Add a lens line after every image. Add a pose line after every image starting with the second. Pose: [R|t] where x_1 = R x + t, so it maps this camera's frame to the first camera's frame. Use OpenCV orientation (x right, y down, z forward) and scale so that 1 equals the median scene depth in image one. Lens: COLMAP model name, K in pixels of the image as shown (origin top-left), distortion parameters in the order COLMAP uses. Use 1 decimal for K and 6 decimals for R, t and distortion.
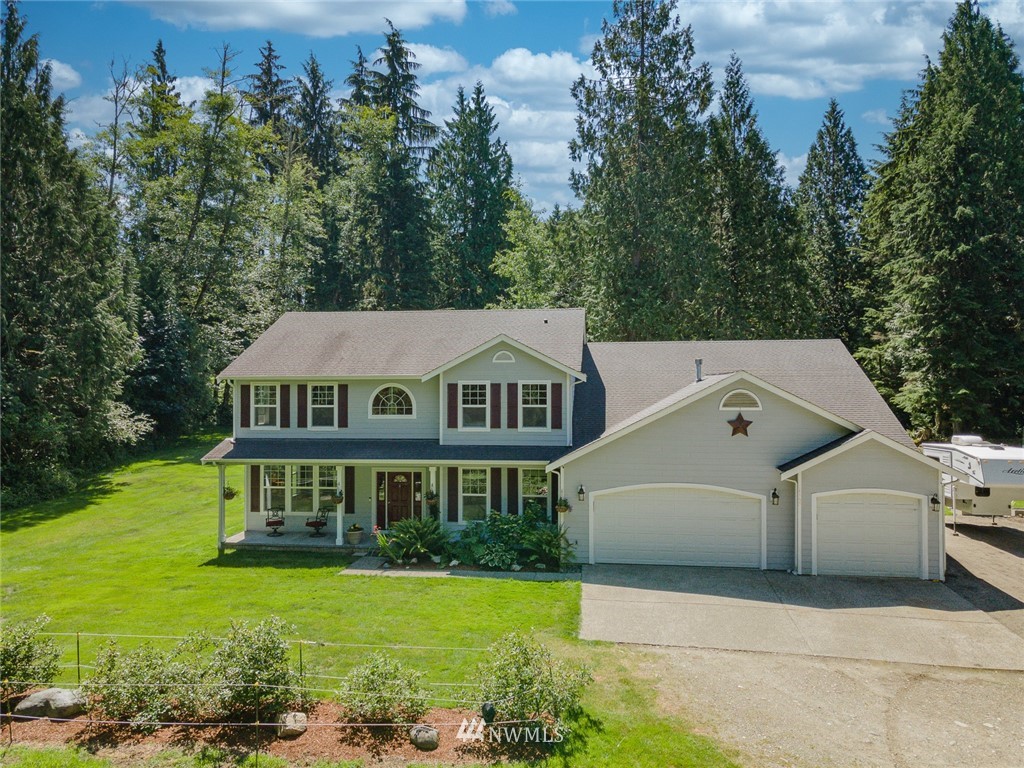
lens RADIAL K [[736.3, 0, 511.7], [0, 736.3, 383.3], [0, 0, 1]] dist [0.042629, 0.005522]
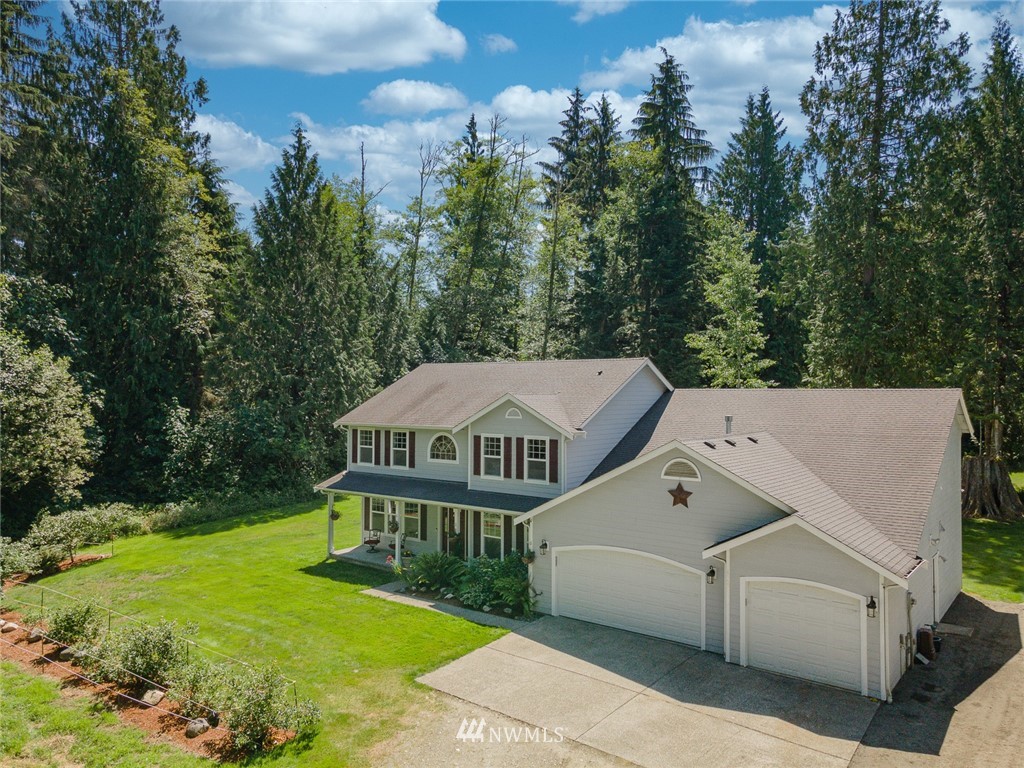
lens RADIAL K [[736.3, 0, 510.8], [0, 736.3, 385.7], [0, 0, 1]] dist [0.042629, 0.005522]
pose [[0.867994, 0.001775, -0.496571, 0.529824], [-0.004189, 0.999984, -0.003747, -0.072858], [0.496556, 0.005332, 0.867988, 0.047347]]
